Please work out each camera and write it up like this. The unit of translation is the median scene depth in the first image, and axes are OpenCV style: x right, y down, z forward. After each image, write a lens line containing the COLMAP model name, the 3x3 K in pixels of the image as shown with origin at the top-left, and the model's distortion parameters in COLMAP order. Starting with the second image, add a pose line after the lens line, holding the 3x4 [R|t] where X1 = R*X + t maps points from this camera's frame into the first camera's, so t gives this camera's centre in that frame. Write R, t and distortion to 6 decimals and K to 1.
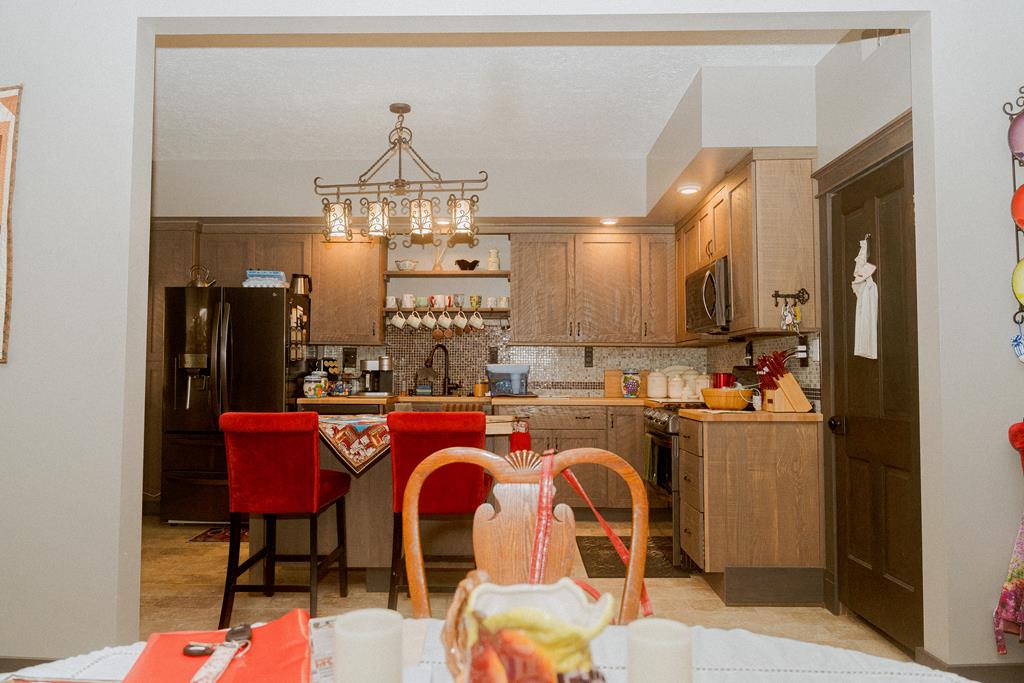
lens RADIAL K [[680.6, 0, 515.0], [0, 680.6, 343.0], [0, 0, 1]] dist [-0.008177, -0.007636]
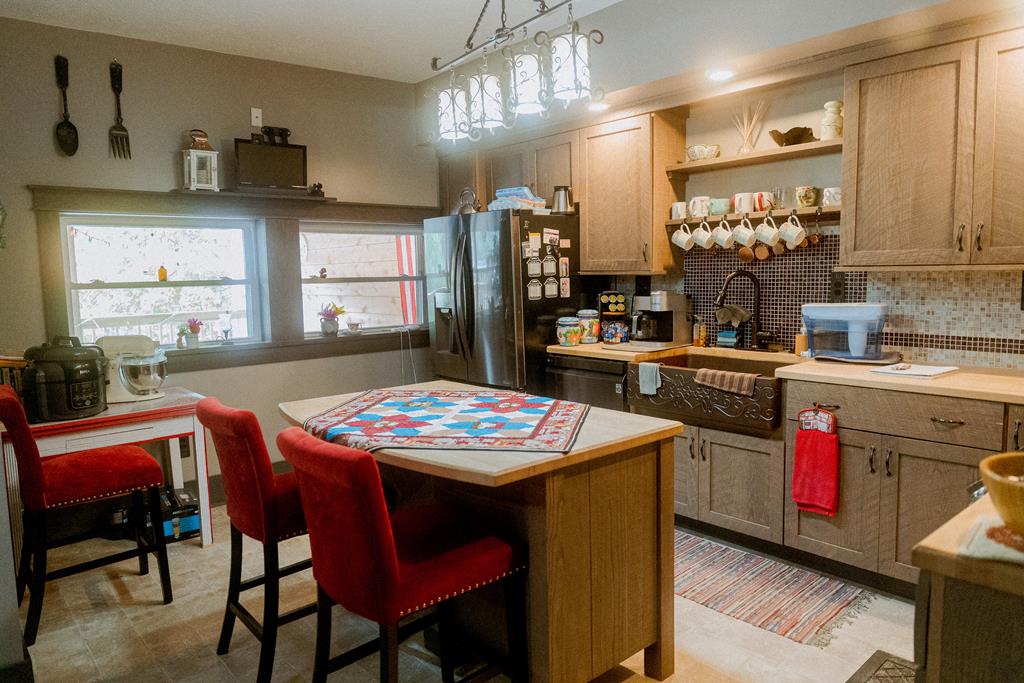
lens RADIAL K [[680.6, 0, 515.0], [0, 680.6, 343.0], [0, 0, 1]] dist [-0.008177, -0.007636]
pose [[0.680760, 0.057652, -0.730235, 0.223377], [0.051973, 0.990584, 0.126658, -0.023831], [0.730661, -0.124176, 0.671353, 0.410868]]
